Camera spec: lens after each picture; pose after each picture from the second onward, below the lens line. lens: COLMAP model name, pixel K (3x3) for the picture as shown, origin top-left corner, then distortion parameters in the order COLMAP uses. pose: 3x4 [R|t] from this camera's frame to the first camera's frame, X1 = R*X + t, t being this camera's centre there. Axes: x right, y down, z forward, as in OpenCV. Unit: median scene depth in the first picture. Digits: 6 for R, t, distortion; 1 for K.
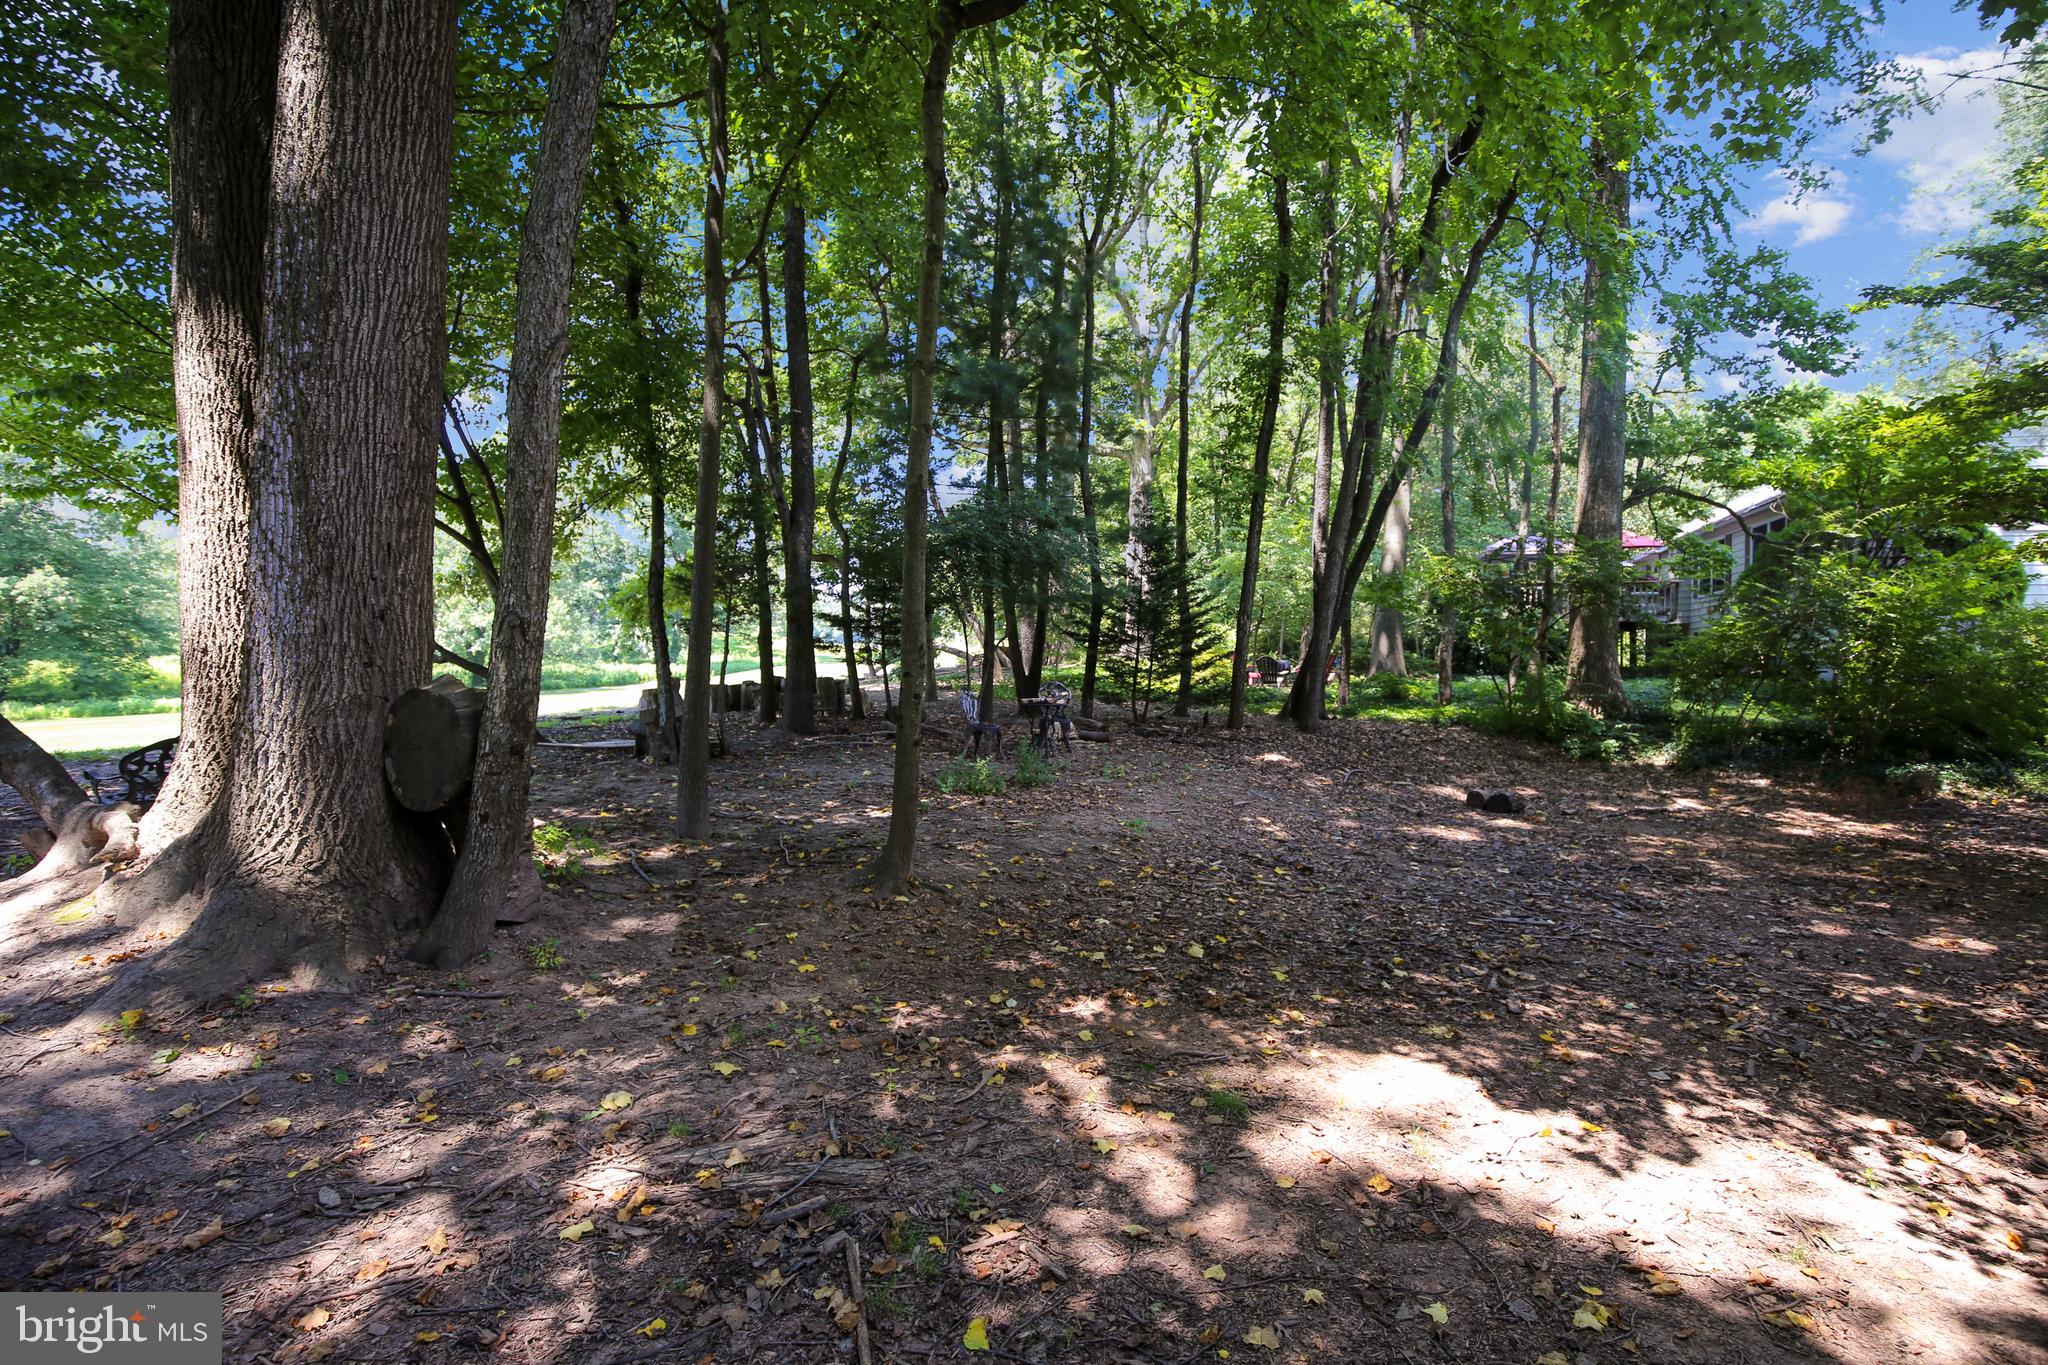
lens RADIAL K [[957.4, 0, 1014.7], [0, 957.4, 674.1], [0, 0, 1]] dist [-0.019563, -0.000005]
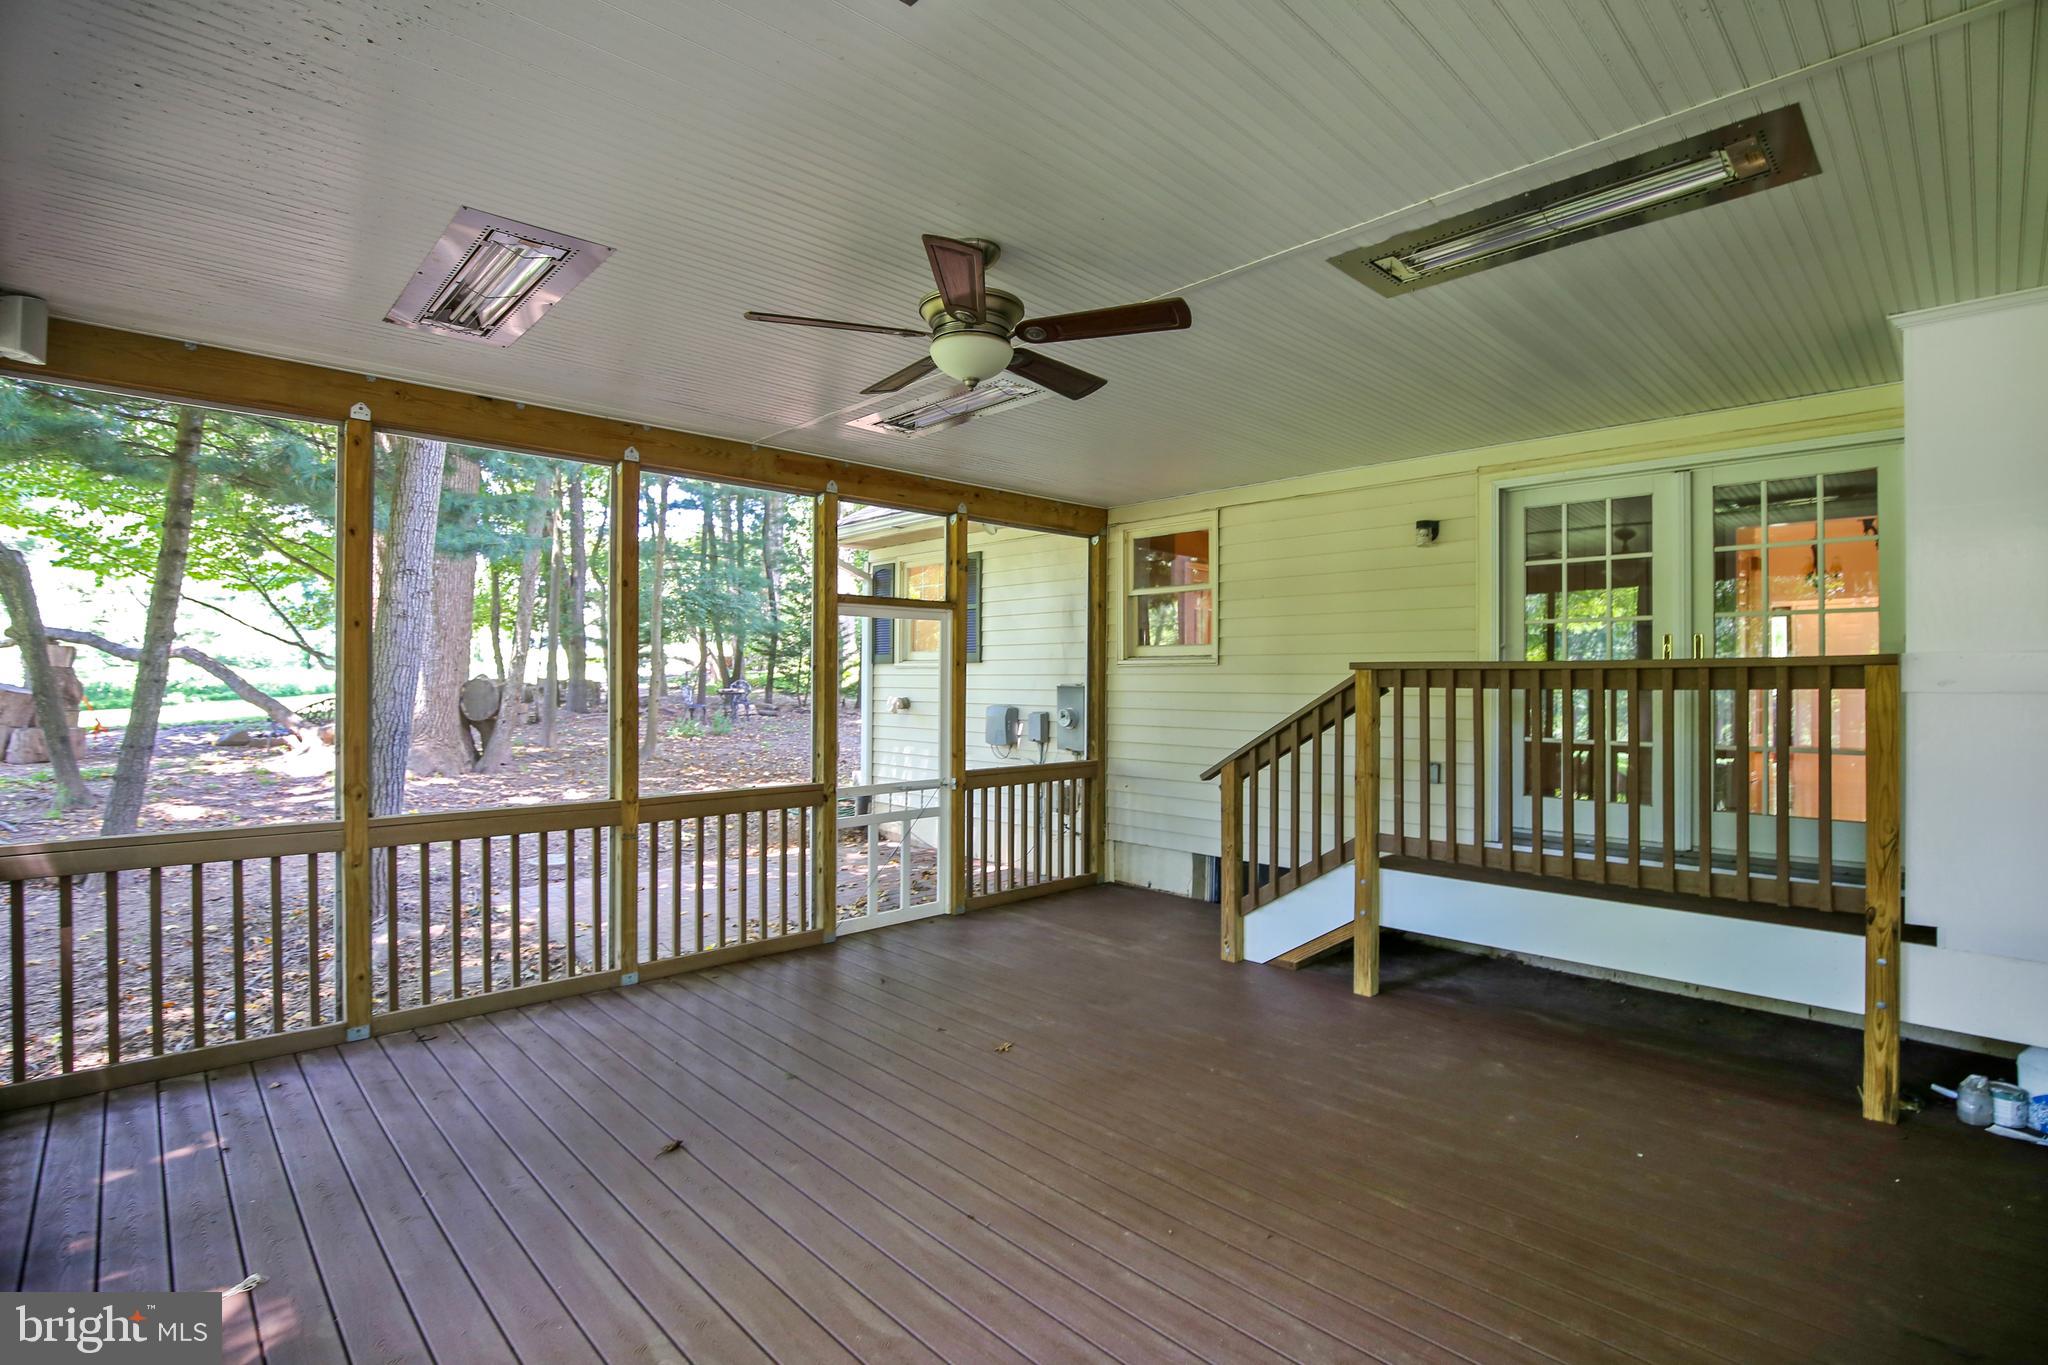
lens RADIAL K [[957.4, 0, 1039.1], [0, 957.4, 674.9], [0, 0, 1]] dist [-0.019563, -0.000005]
pose [[0.958782, -0.003353, 0.284122, 0.056804], [0.004741, 0.999980, -0.004197, 0.006928], [-0.284102, 0.005371, 0.958779, -0.651978]]
